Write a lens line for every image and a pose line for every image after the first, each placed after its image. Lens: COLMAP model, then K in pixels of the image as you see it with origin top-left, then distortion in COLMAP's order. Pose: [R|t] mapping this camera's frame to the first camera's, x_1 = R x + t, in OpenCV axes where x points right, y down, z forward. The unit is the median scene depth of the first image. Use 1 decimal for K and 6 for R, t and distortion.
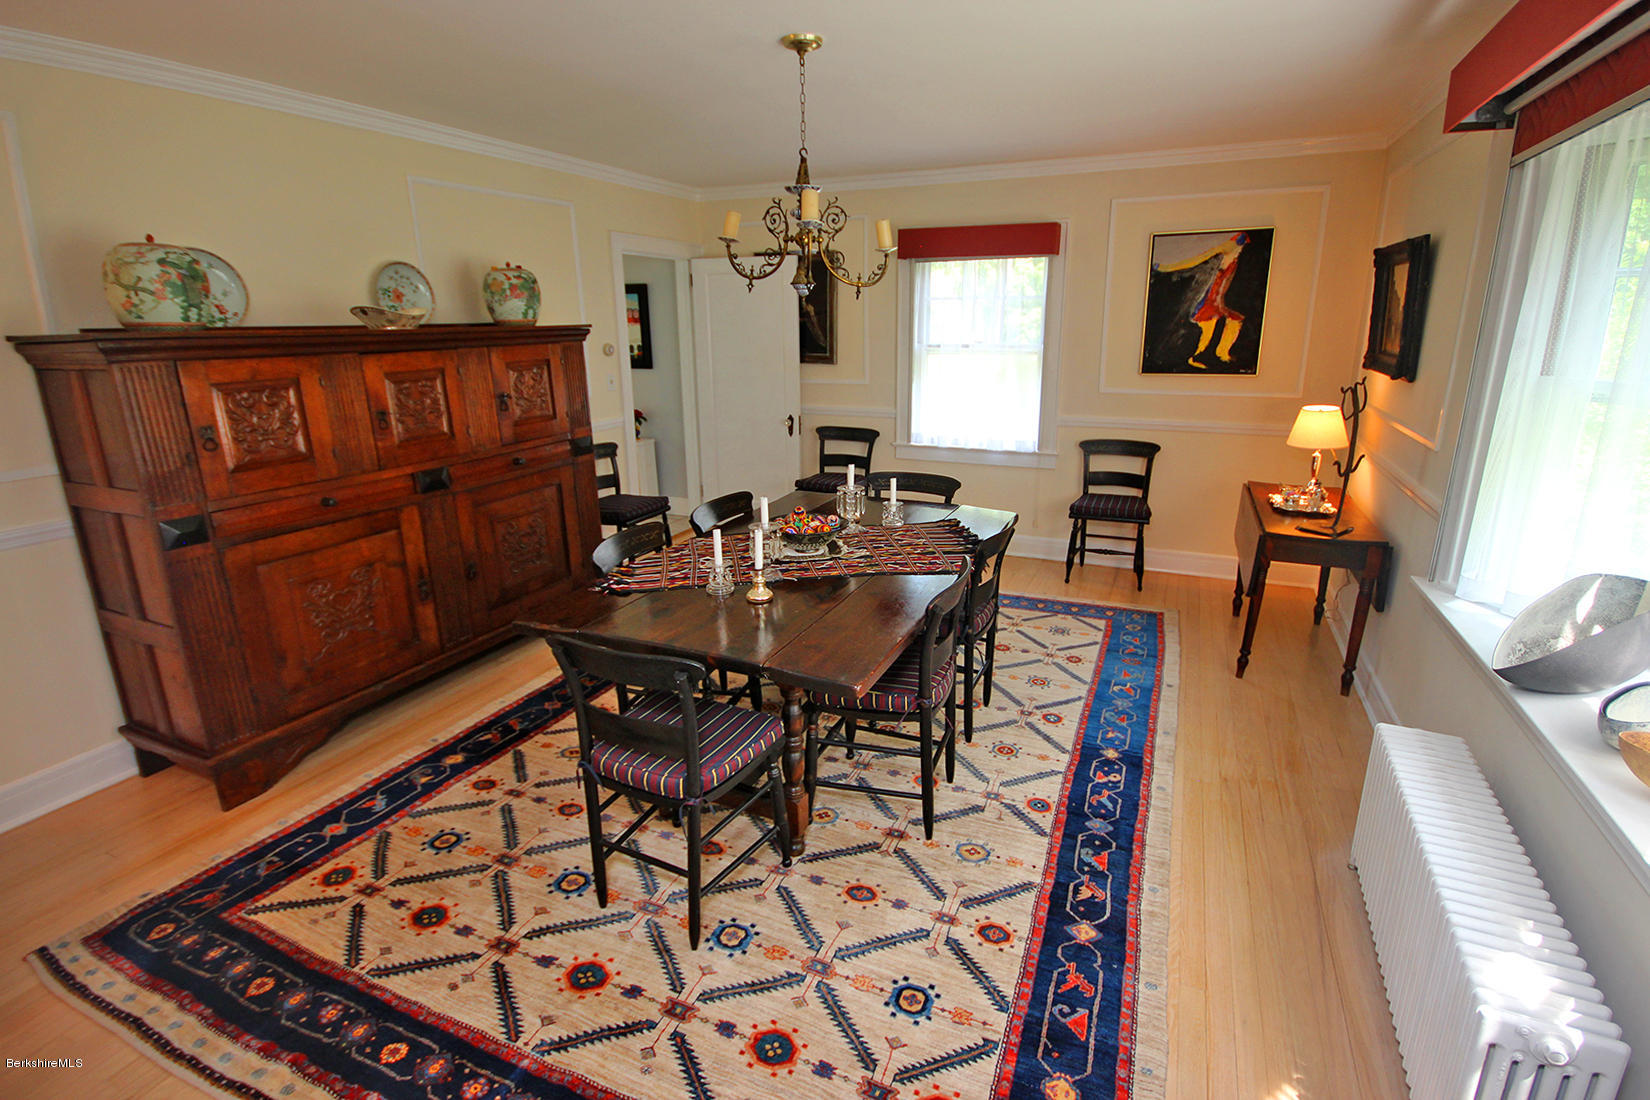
lens RADIAL K [[815.0, 0, 803.2], [0, 815.0, 508.9], [0, 0, 1]] dist [0.008442, -0.008081]
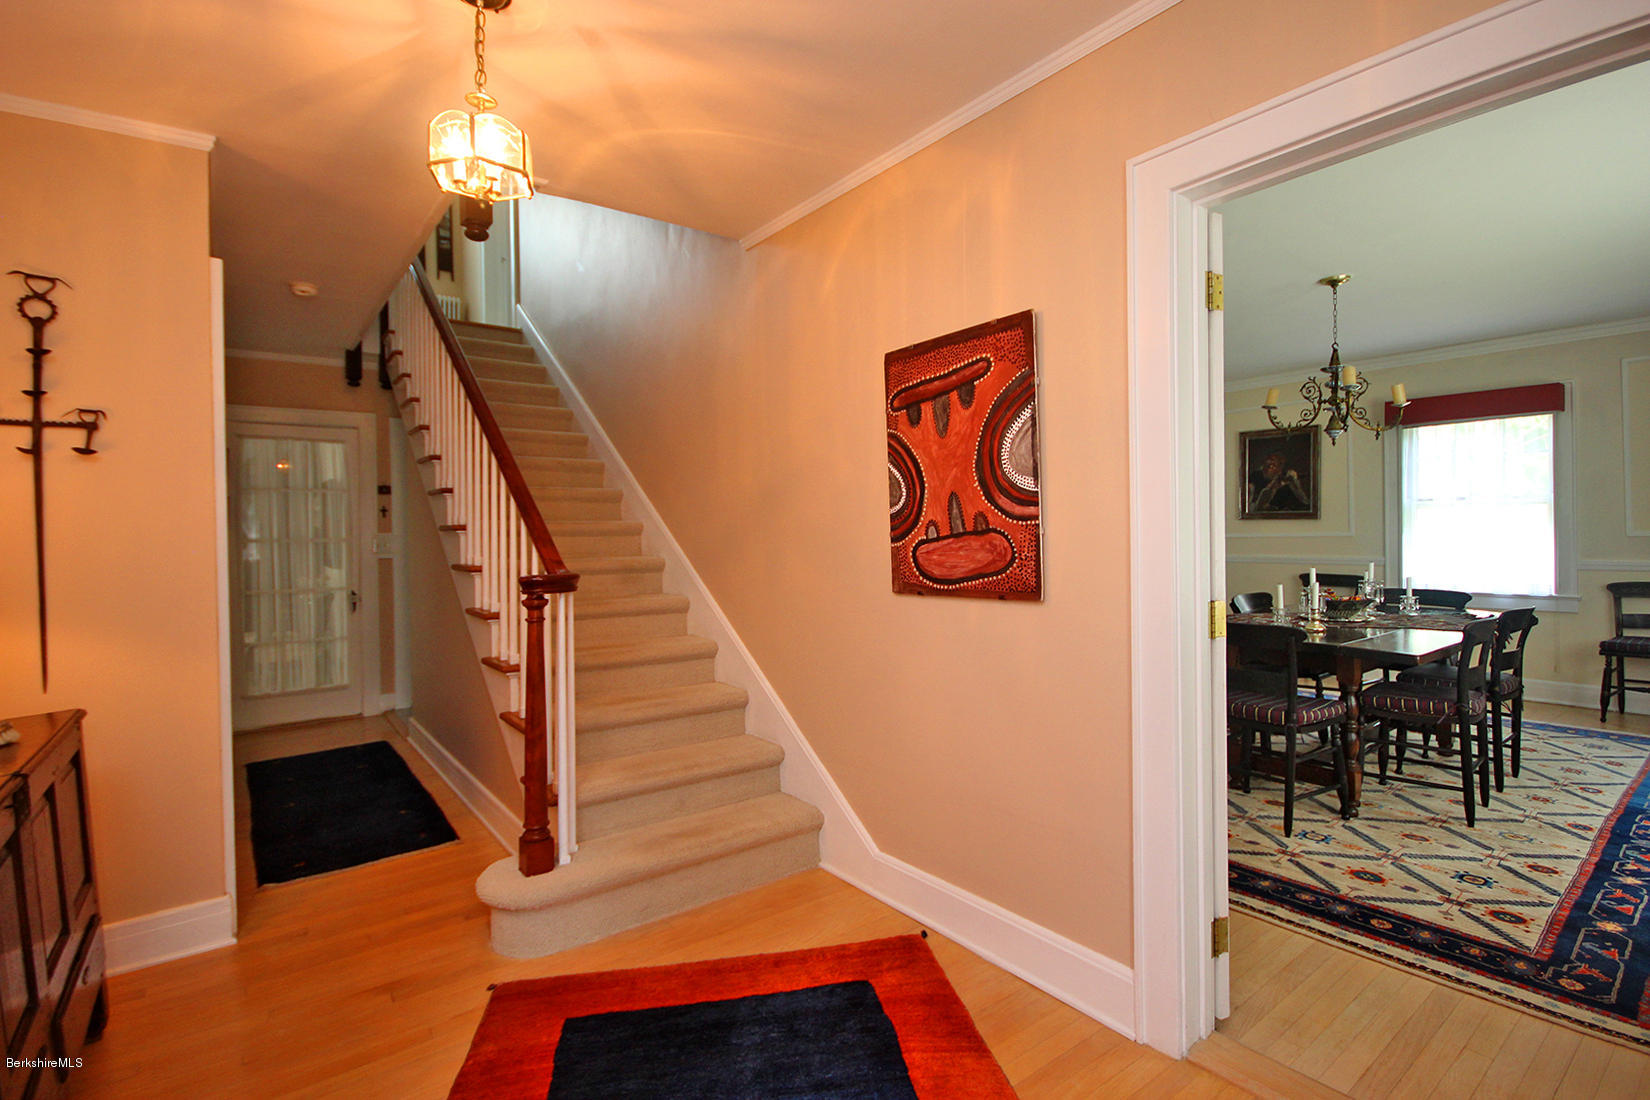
lens RADIAL K [[815.0, 0, 795.8], [0, 815.0, 530.2], [0, 0, 1]] dist [0.008442, -0.008081]
pose [[0.893123, 0.000597, -0.449813, -0.219440], [-0.101926, 0.974257, -0.201086, 0.311906], [0.438113, 0.225441, 0.870192, -0.700227]]
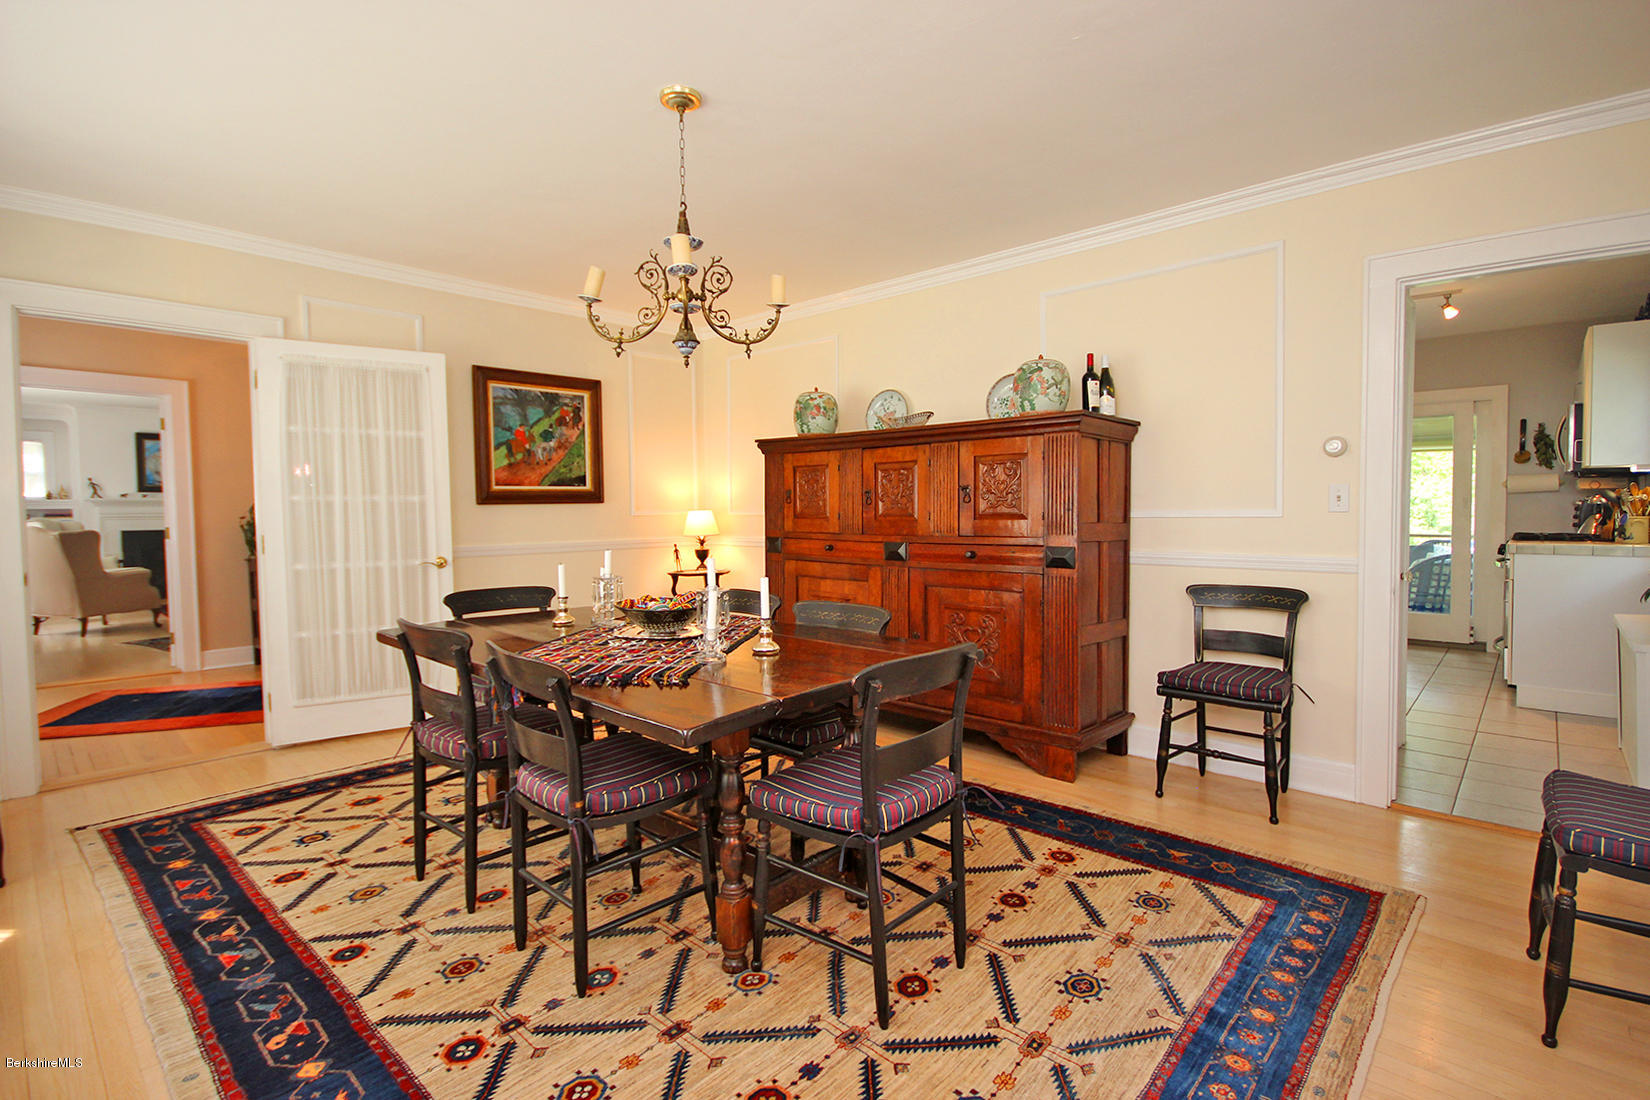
lens RADIAL K [[815.0, 0, 869.6], [0, 815.0, 542.2], [0, 0, 1]] dist [0.008442, -0.008081]
pose [[-0.300485, 0.052831, -0.952322, 0.915490], [-0.221135, 0.967399, 0.123442, -0.242526], [0.927797, 0.247684, -0.279006, 1.676545]]
